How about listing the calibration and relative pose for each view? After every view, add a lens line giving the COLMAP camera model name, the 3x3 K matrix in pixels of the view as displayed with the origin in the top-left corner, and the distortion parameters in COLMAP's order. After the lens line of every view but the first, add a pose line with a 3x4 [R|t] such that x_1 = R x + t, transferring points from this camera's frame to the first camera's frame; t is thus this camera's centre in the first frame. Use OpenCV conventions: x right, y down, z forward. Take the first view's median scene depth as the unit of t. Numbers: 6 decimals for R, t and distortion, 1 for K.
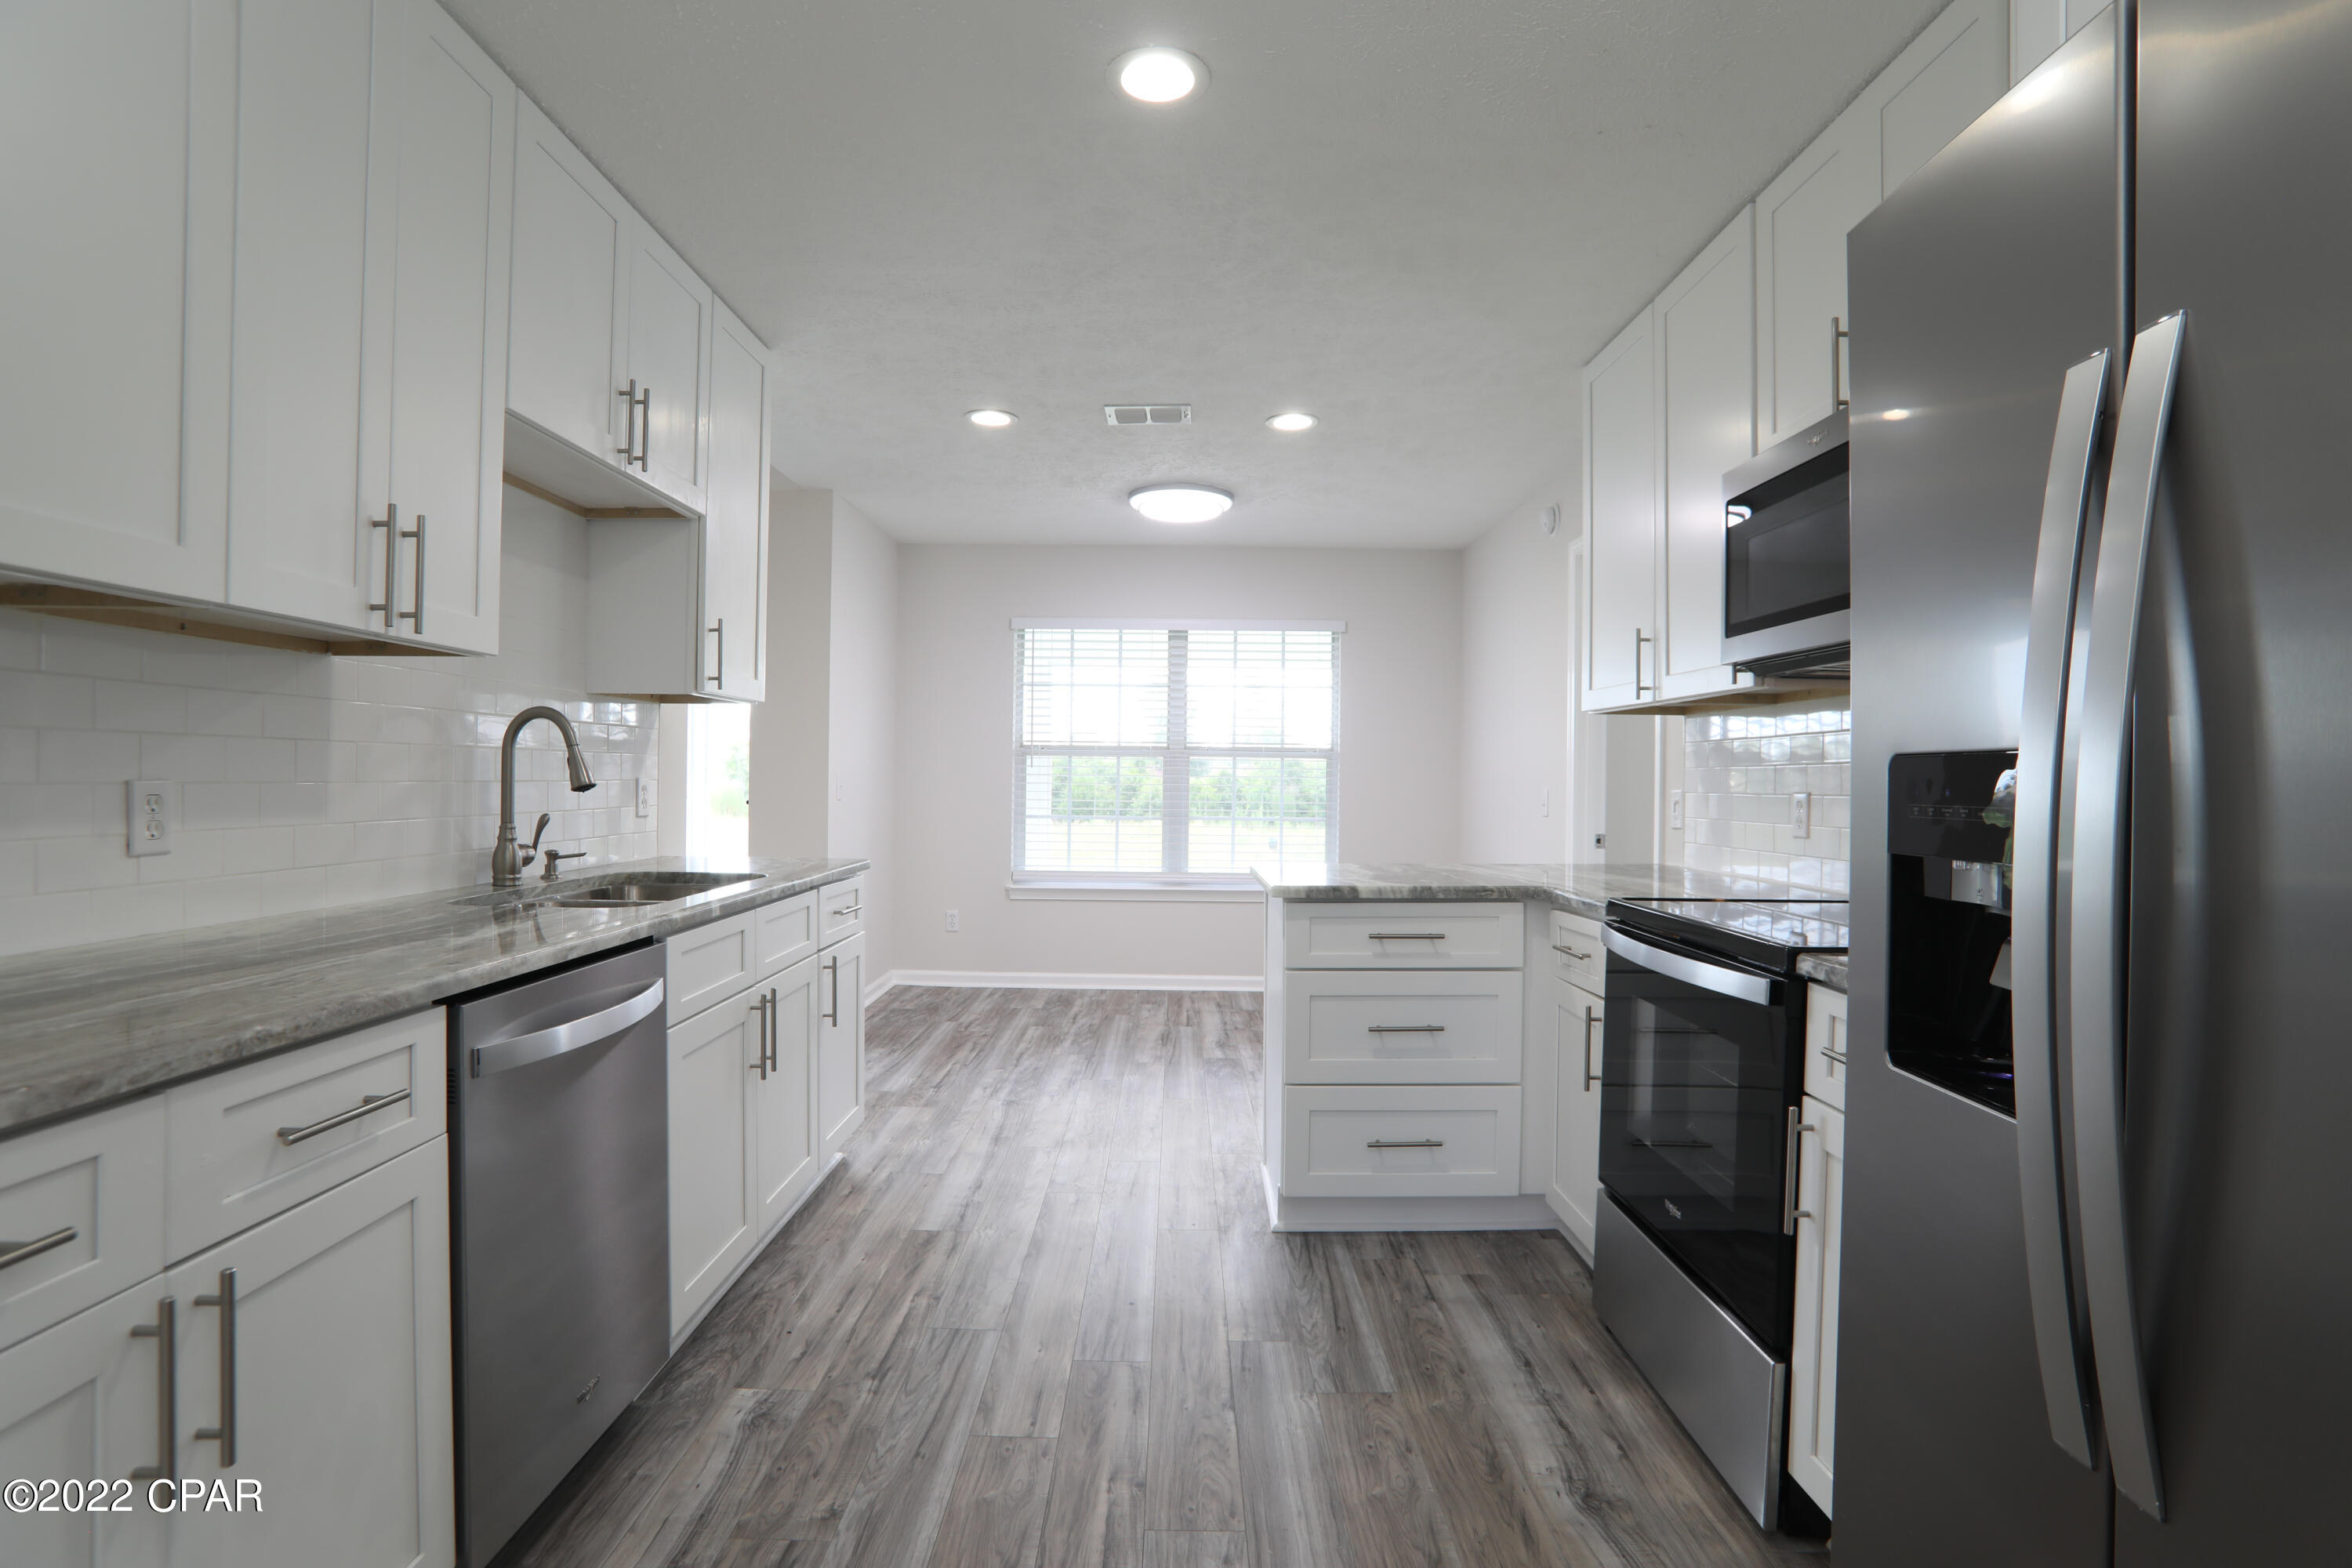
lens RADIAL K [[1145.6, 0, 1176.0], [0, 1145.6, 776.7], [0, 0, 1]] dist [-0.047145, 0.000024]
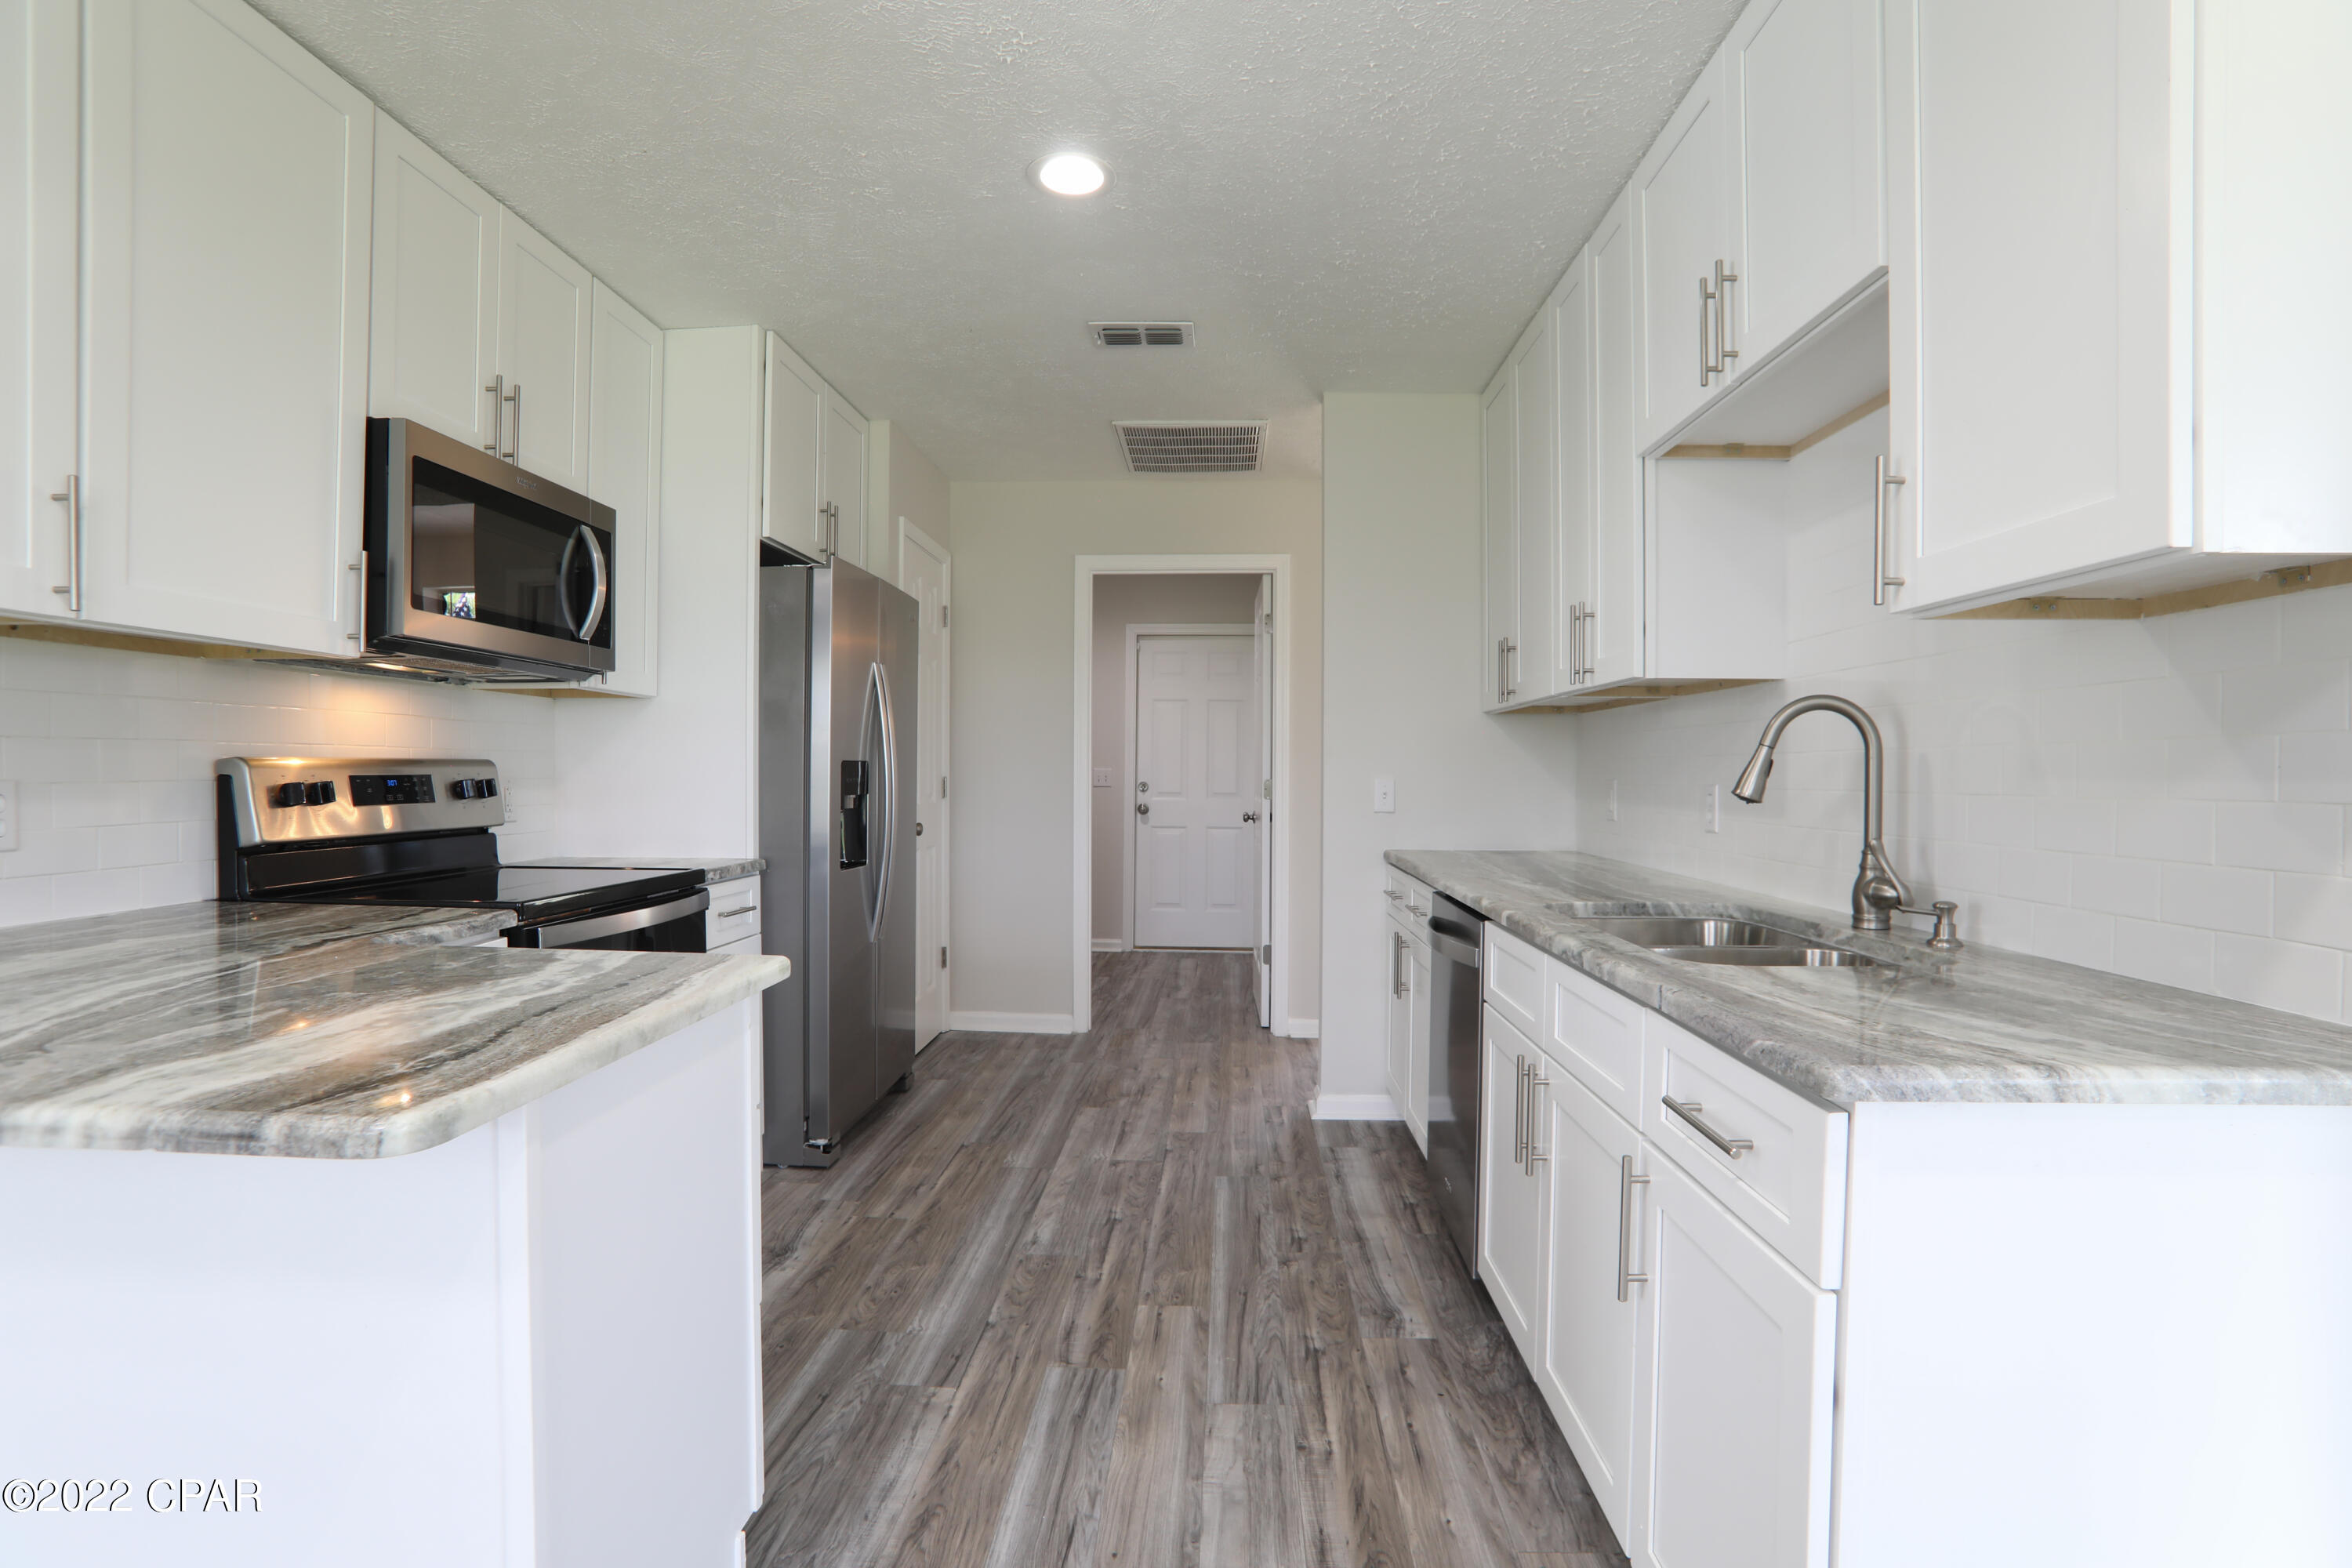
lens RADIAL K [[1145.6, 0, 1178.7], [0, 1145.6, 789.3], [0, 0, 1]] dist [-0.047145, 0.000024]
pose [[-0.998953, -0.015137, 0.043179, -0.185261], [-0.014542, 0.999795, 0.014075, -0.001080], [-0.043383, 0.013432, -0.998968, 2.128416]]
